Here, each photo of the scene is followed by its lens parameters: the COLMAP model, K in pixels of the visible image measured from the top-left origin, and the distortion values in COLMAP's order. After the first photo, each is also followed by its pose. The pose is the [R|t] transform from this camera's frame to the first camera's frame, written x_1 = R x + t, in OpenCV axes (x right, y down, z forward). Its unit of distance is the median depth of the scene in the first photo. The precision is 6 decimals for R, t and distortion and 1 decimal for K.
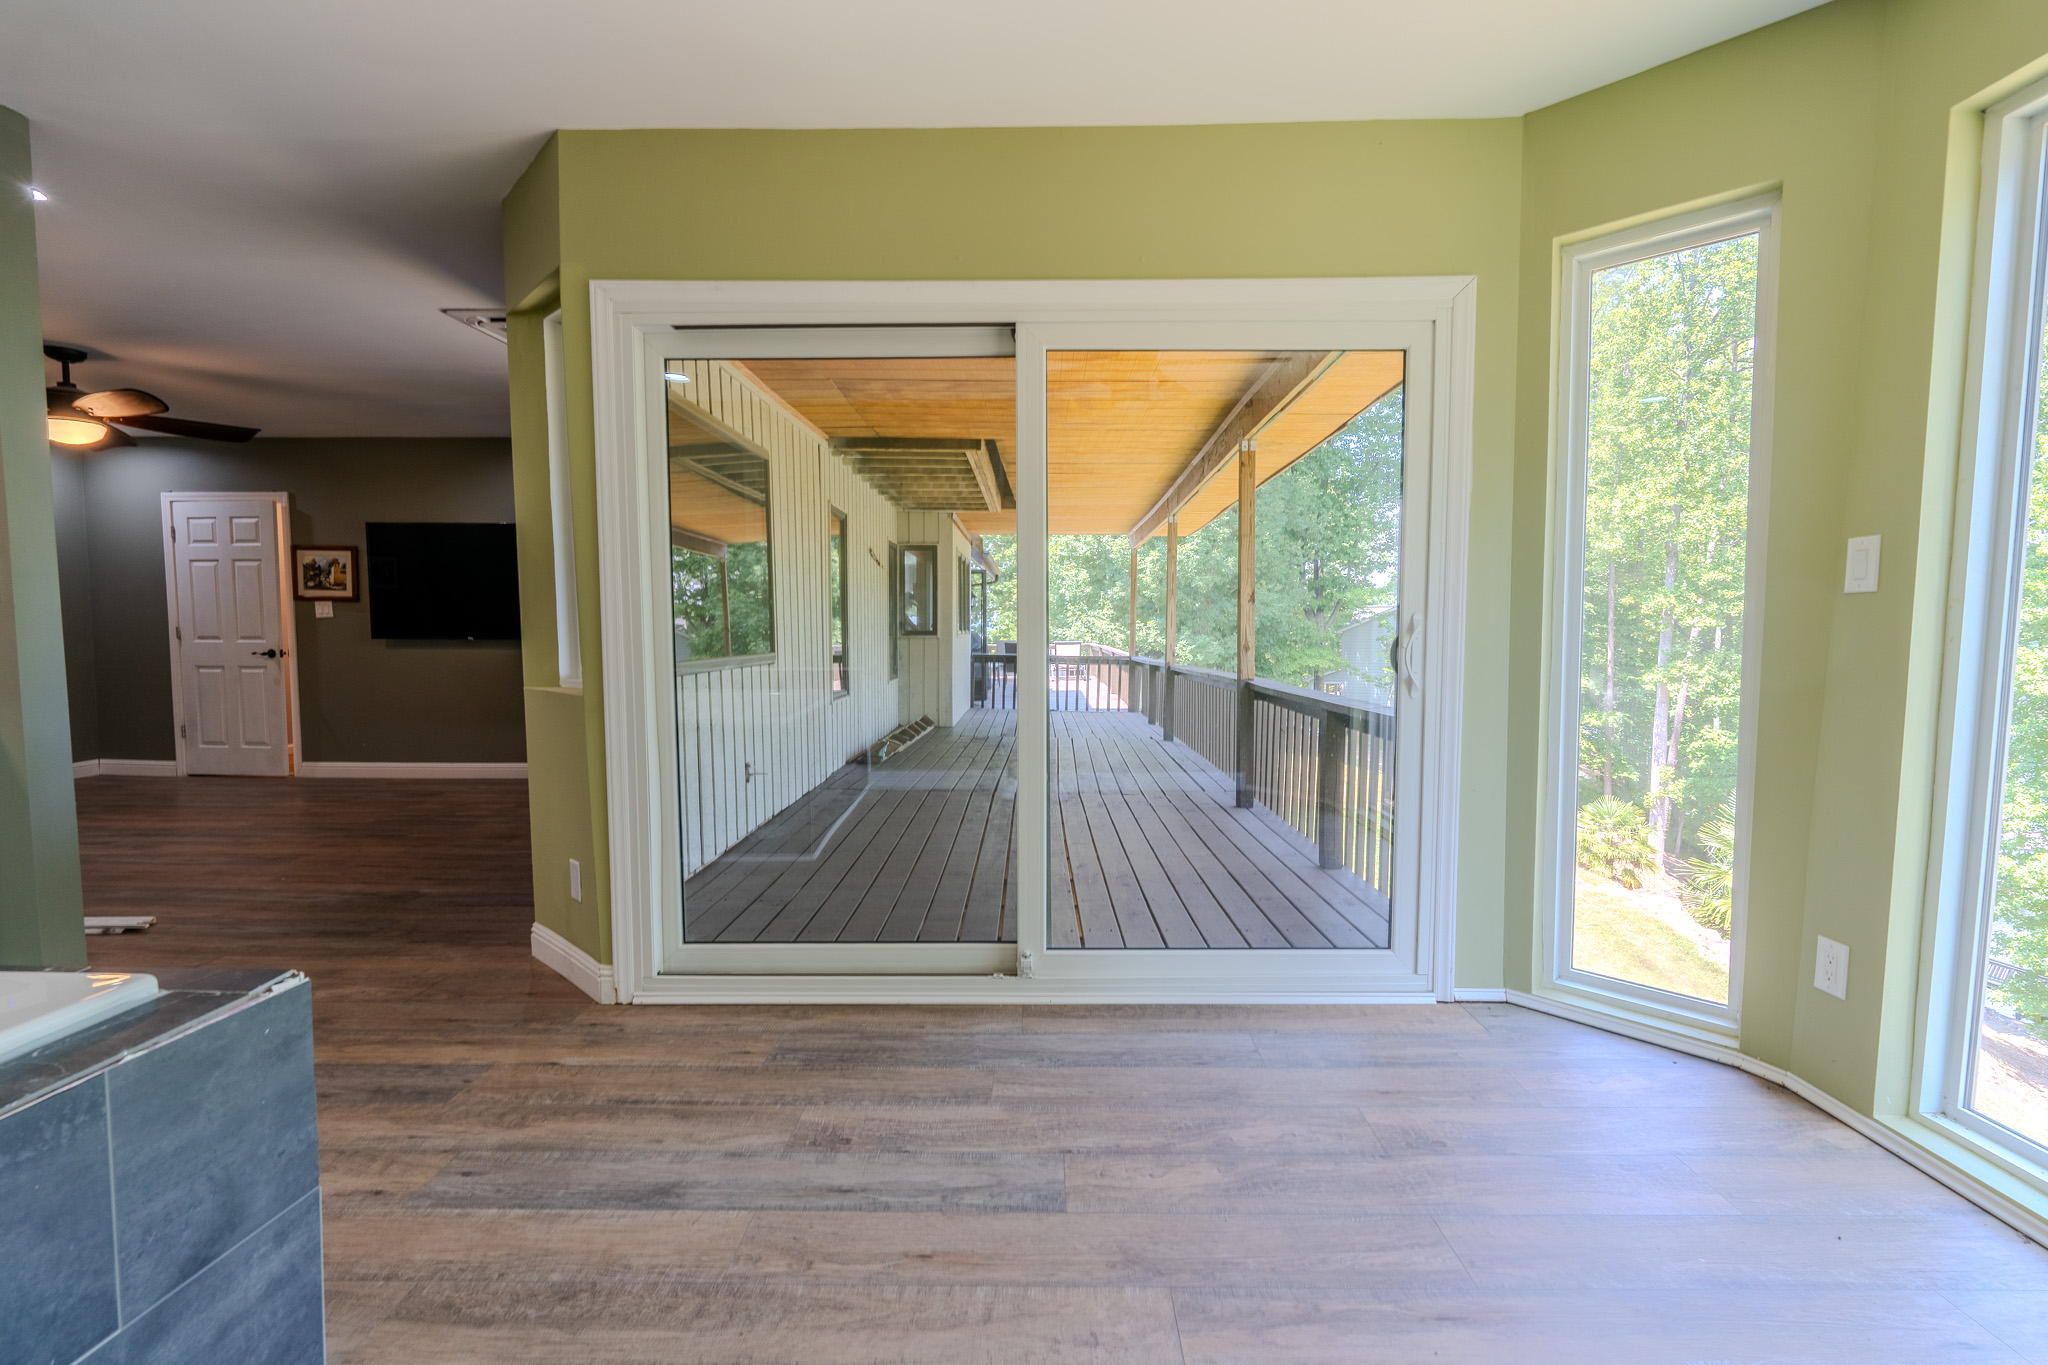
lens RADIAL K [[915.1, 0, 1031.2], [0, 915.1, 677.5], [0, 0, 1]] dist [-0.004760, 0.000320]
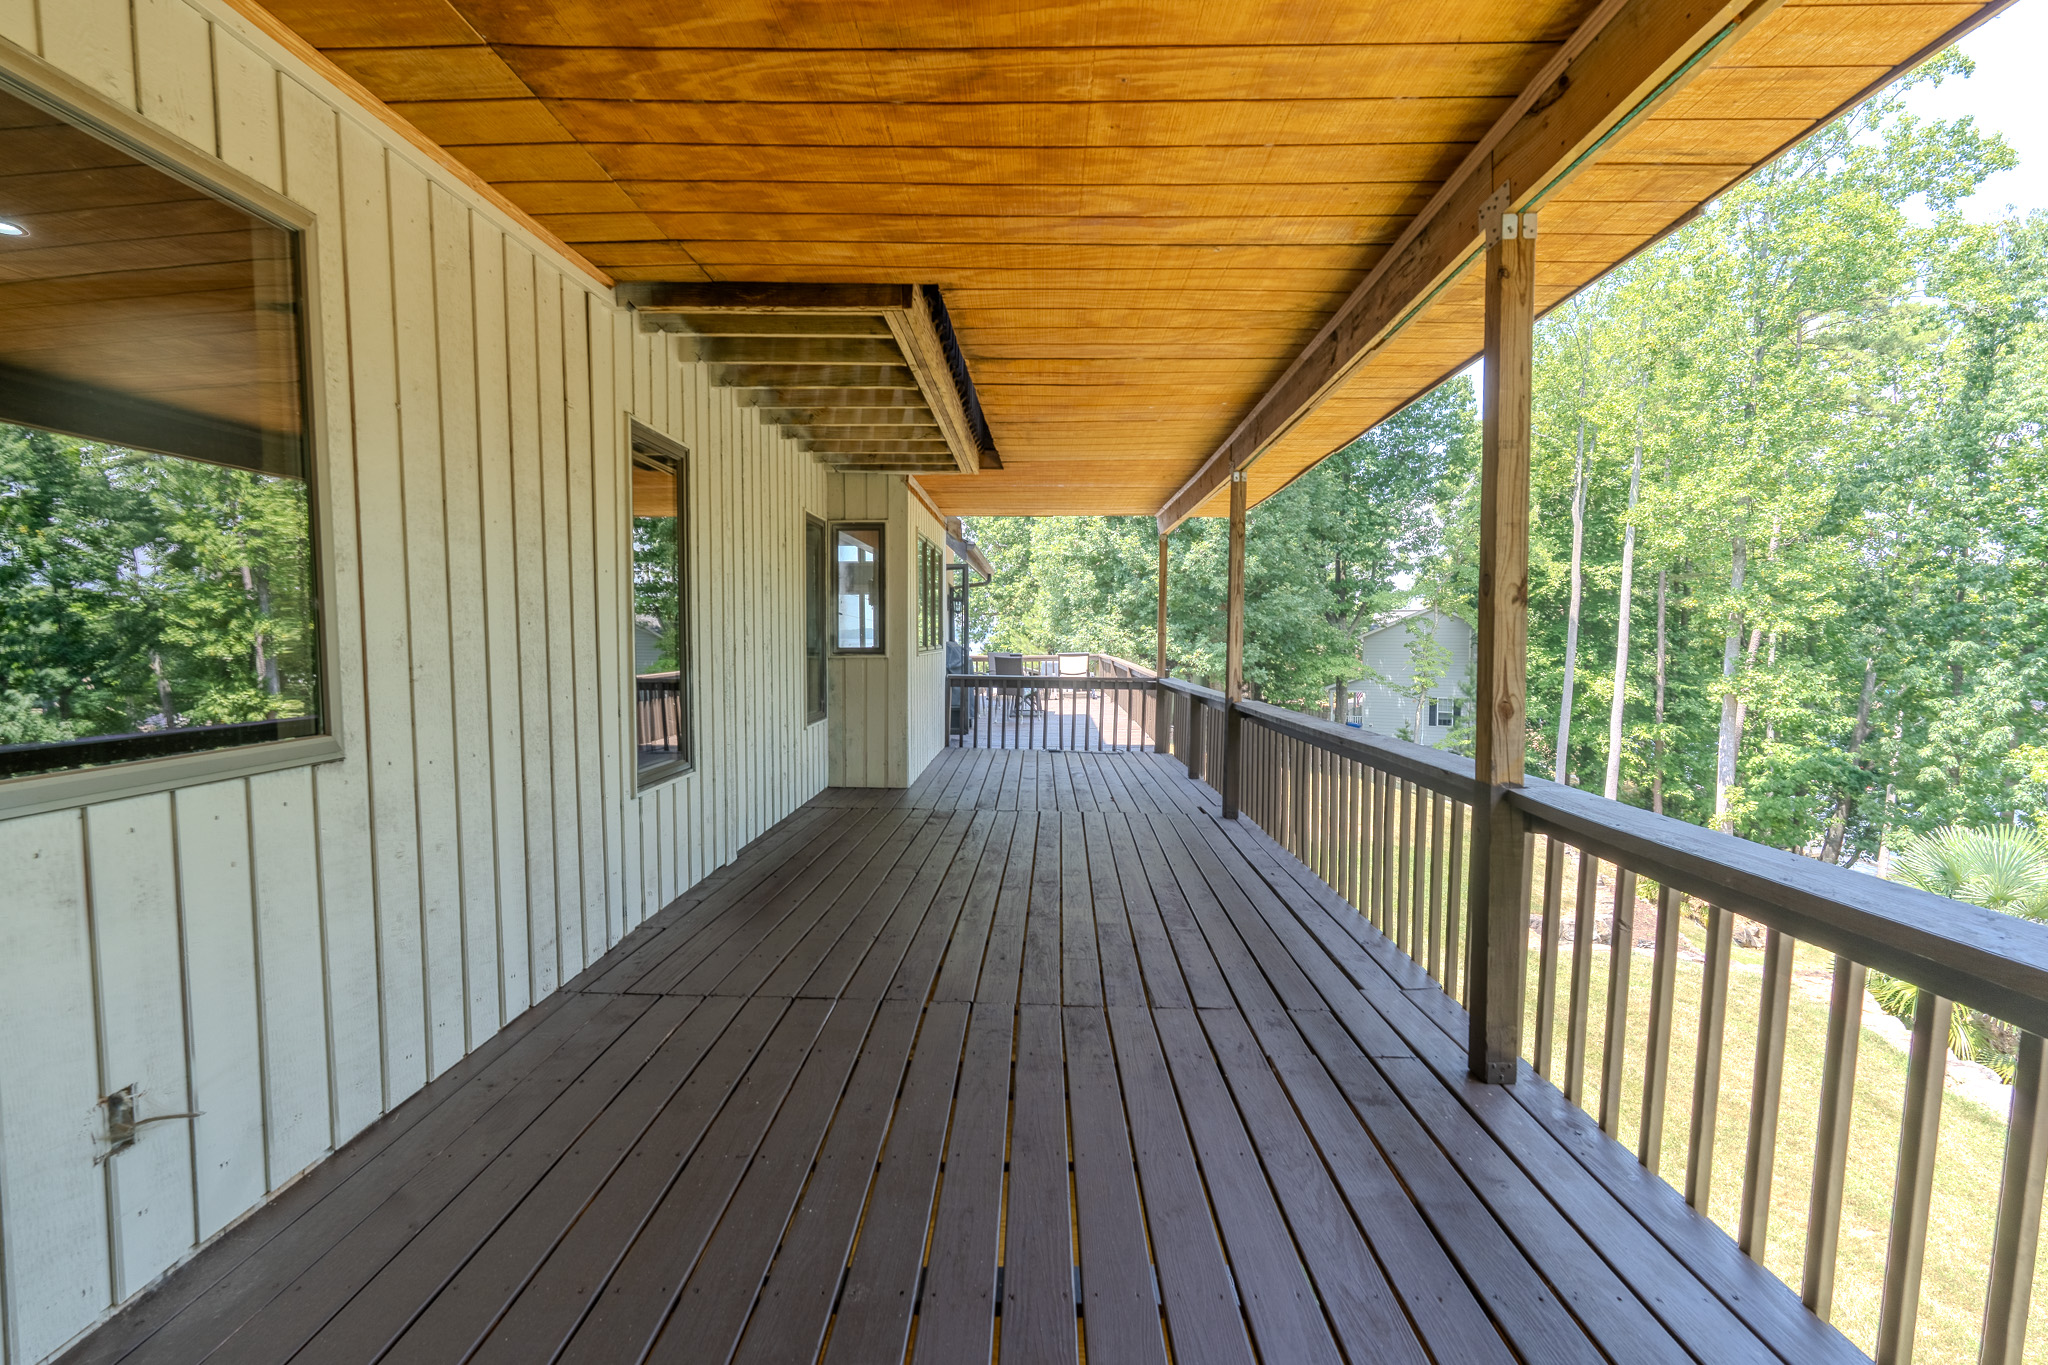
lens RADIAL K [[915.1, 0, 1010.3], [0, 915.1, 693.7], [0, 0, 1]] dist [-0.004760, 0.000320]
pose [[0.999648, -0.000384, -0.026538, 0.002261], [0.000709, 0.999925, 0.012209, -0.006337], [0.026531, -0.012224, 0.999573, 0.080758]]
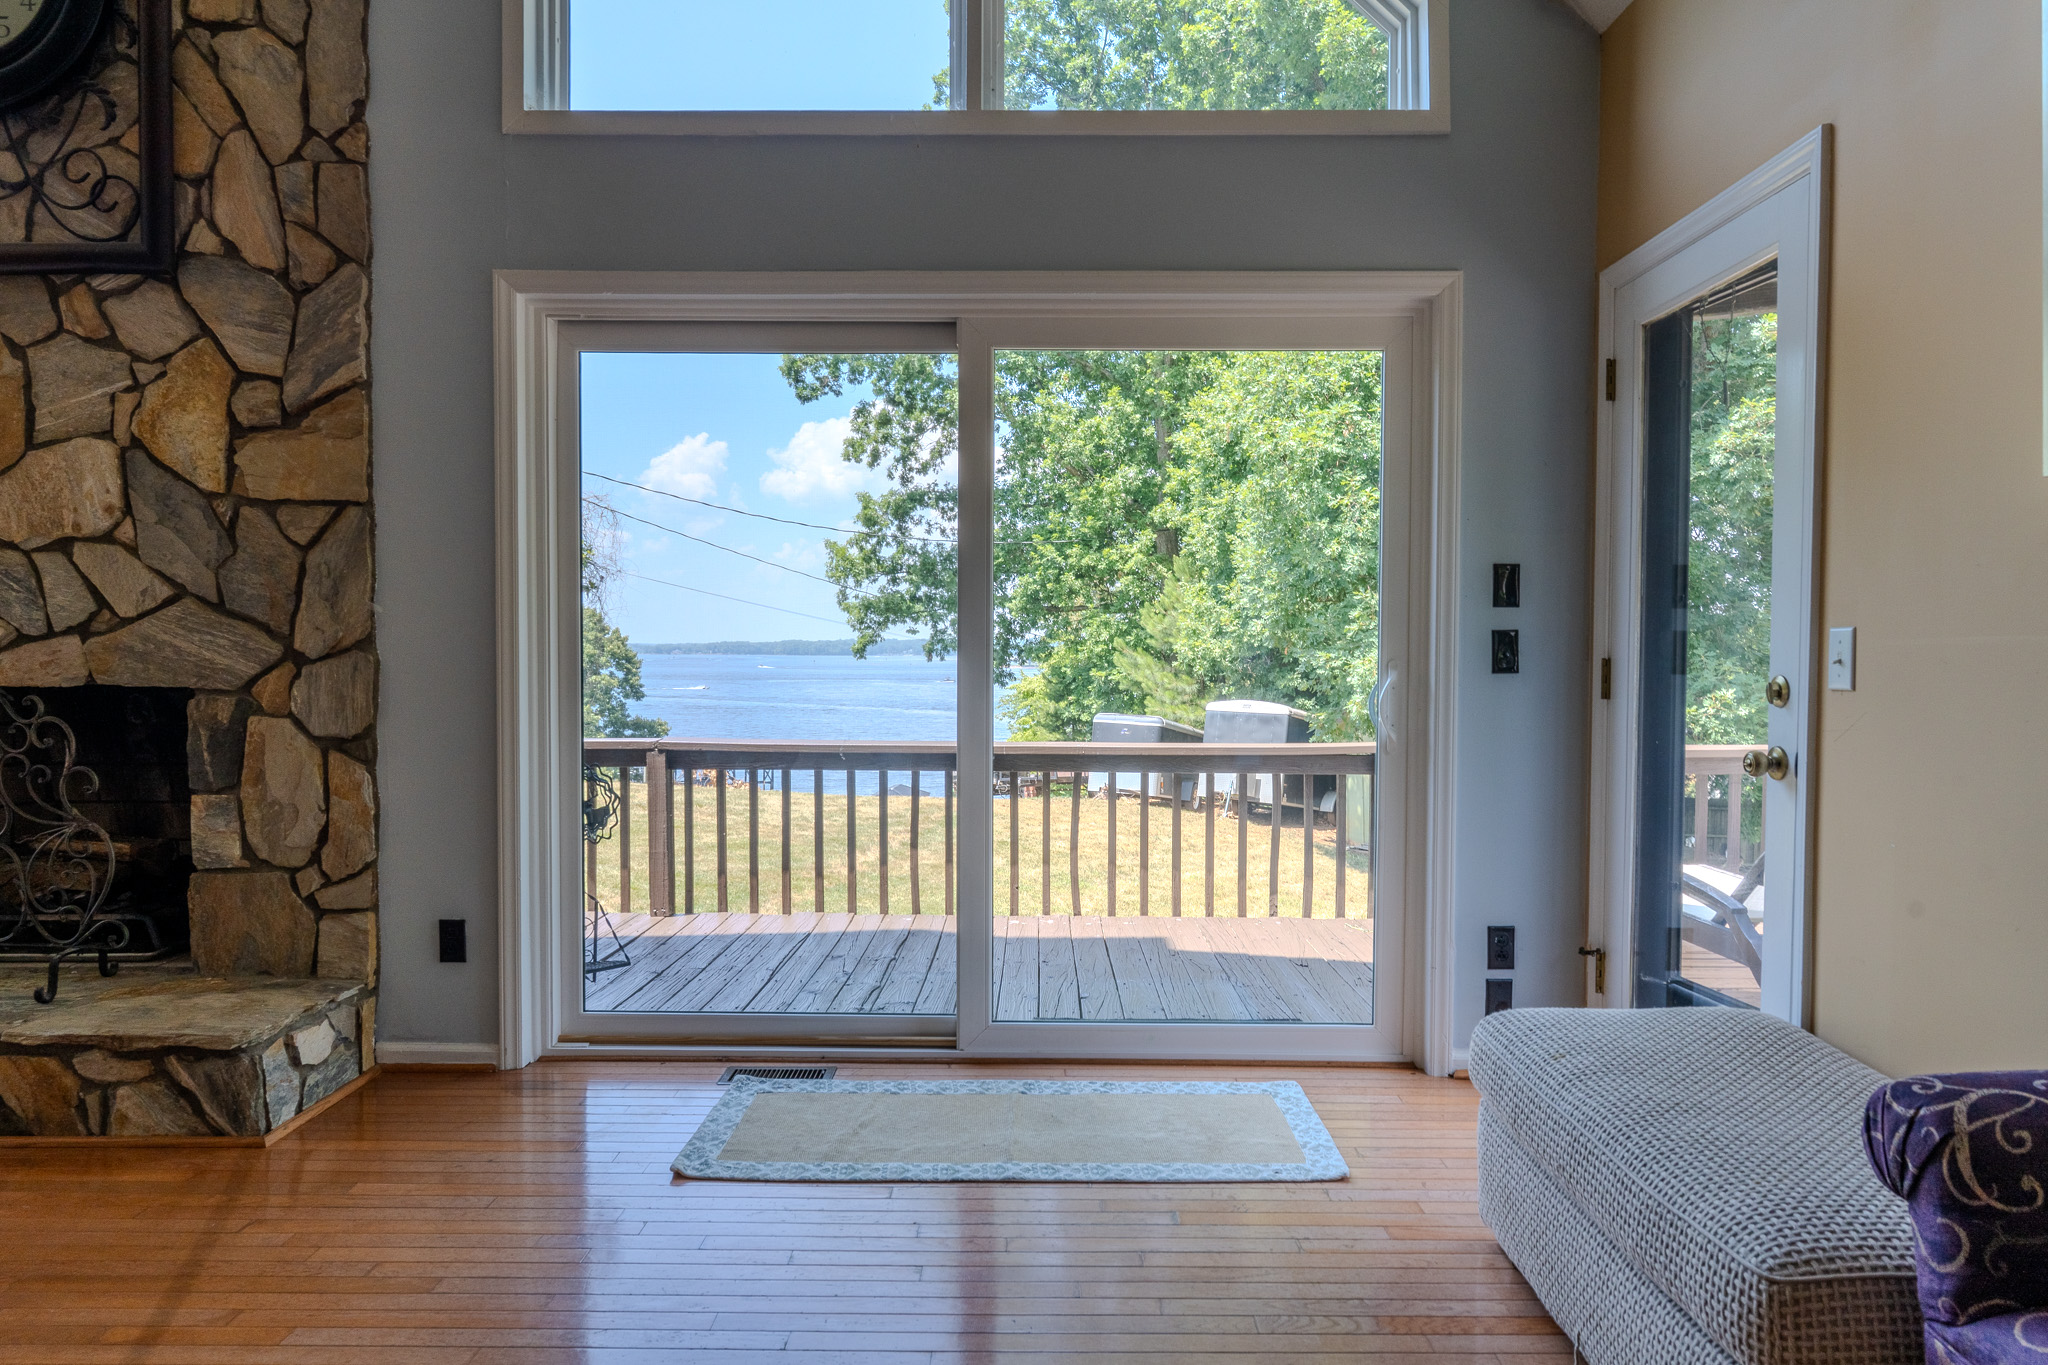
lens RADIAL K [[1302.9, 0, 1015.9], [0, 1302.9, 694.6], [0, 0, 1]] dist [-0.027390, -0.000138]
pose [[0.999886, 0.000365, -0.015110, -0.084012], [-0.000617, 0.999861, -0.016633, -0.028073], [0.015102, 0.016640, 0.999747, 0.474965]]
